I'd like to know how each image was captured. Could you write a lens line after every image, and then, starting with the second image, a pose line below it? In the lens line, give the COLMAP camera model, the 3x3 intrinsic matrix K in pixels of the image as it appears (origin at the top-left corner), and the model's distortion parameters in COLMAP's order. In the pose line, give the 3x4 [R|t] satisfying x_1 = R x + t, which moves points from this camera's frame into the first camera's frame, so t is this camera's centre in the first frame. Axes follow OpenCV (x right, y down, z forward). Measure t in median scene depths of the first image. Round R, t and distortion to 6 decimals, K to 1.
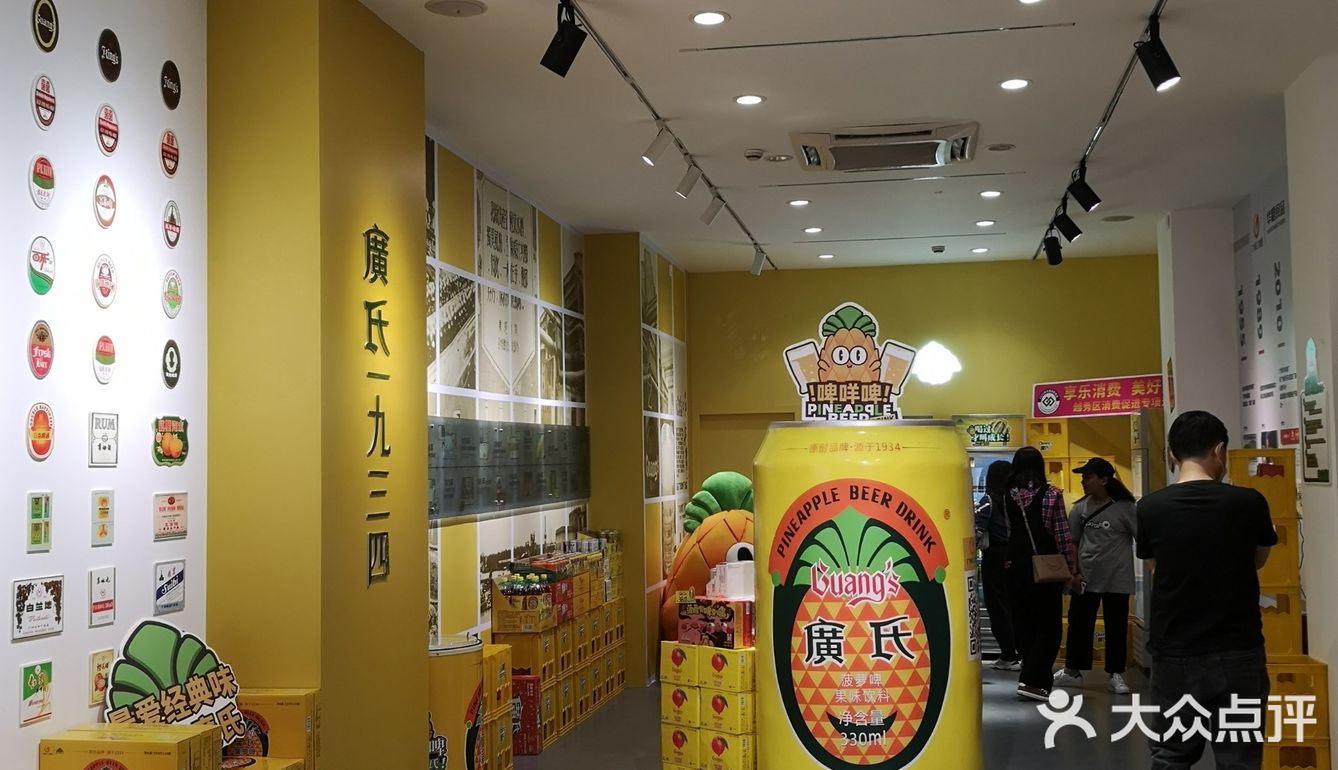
lens RADIAL K [[1388.6, 0, 700.6], [0, 1388.6, 380.1], [0, 0, 1]] dist [0.058720, -0.034072]
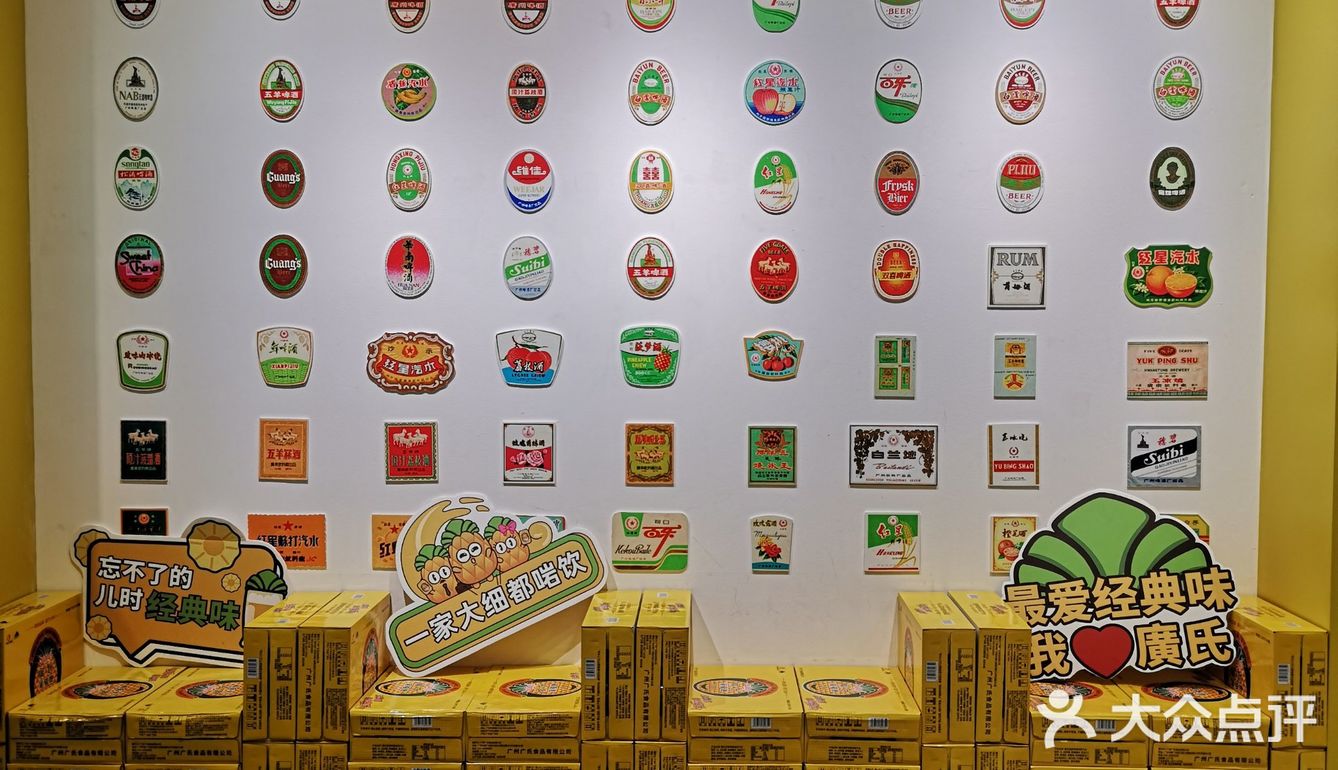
lens RADIAL K [[1388.6, 0, 700.6], [0, 1388.6, 380.1], [0, 0, 1]] dist [0.058720, -0.034072]
pose [[0.161379, 0.059851, -0.985076, 0.388562], [0.059824, 0.995730, 0.070299, 0.032557], [0.985078, -0.070276, 0.157110, 0.649830]]
